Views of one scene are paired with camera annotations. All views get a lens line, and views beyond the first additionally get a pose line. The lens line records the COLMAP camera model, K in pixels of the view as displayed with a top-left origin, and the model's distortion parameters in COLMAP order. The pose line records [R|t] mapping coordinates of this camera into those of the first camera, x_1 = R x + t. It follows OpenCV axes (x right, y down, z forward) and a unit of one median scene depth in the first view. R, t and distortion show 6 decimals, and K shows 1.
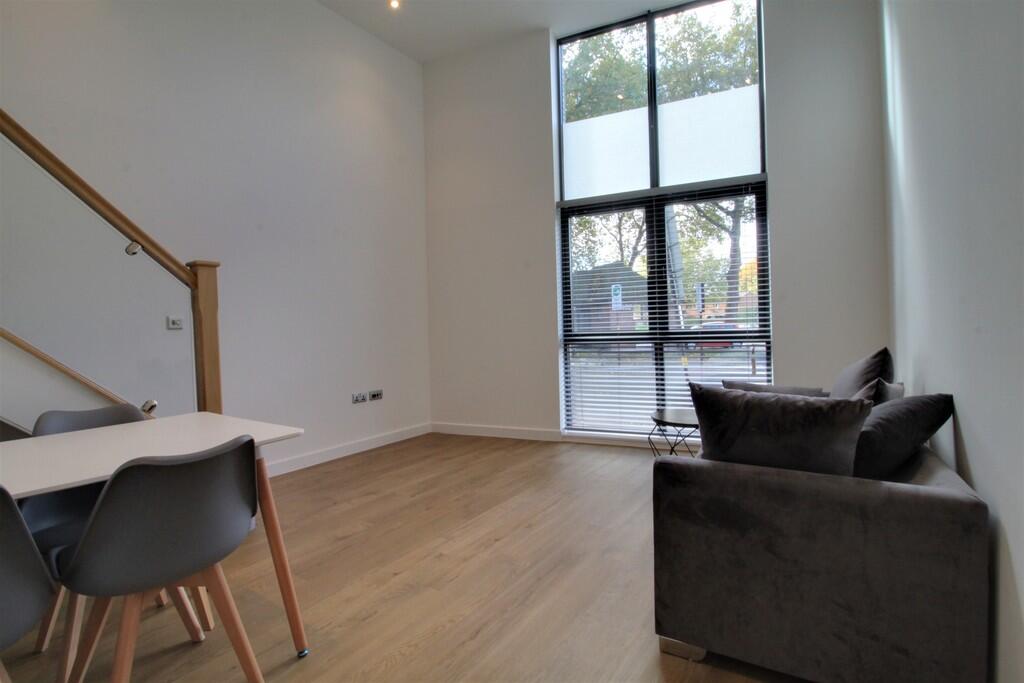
lens RADIAL K [[460.9, 0, 512.0], [0, 460.9, 341.5], [0, 0, 1]] dist [-0.046852, 0.000005]
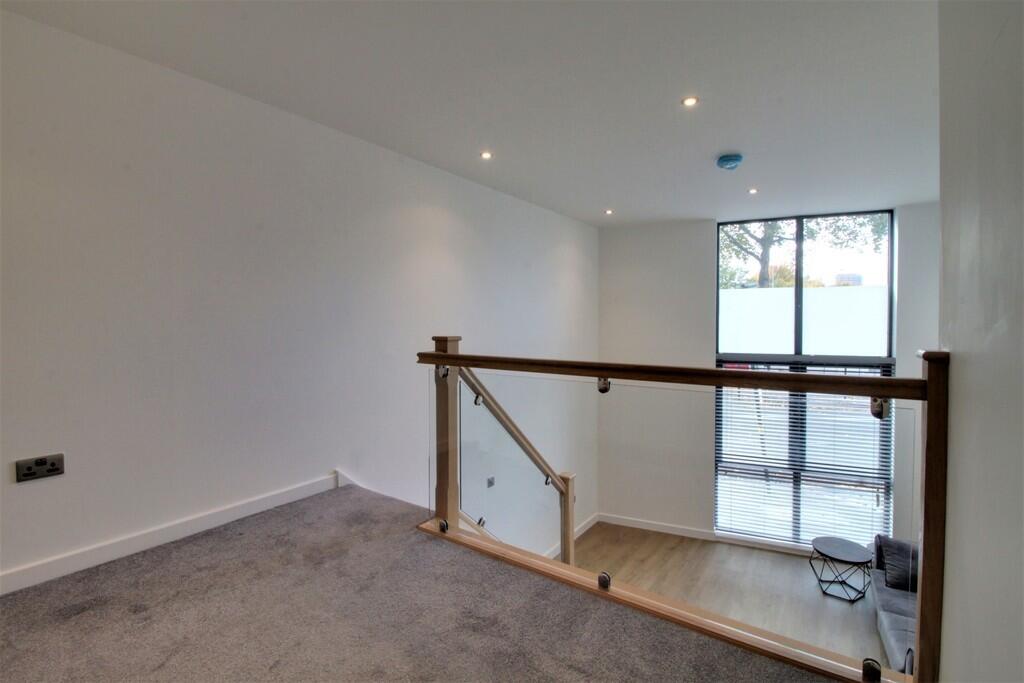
lens RADIAL K [[474.3, 0, 513.3], [0, 474.3, 331.9], [0, 0, 1]] dist [0.000861, -0.000022]
pose [[0.999424, 0.021508, 0.026249, -0.533089], [-0.021803, 0.999701, 0.011037, -0.390673], [-0.026003, -0.011603, 0.999595, -0.338671]]
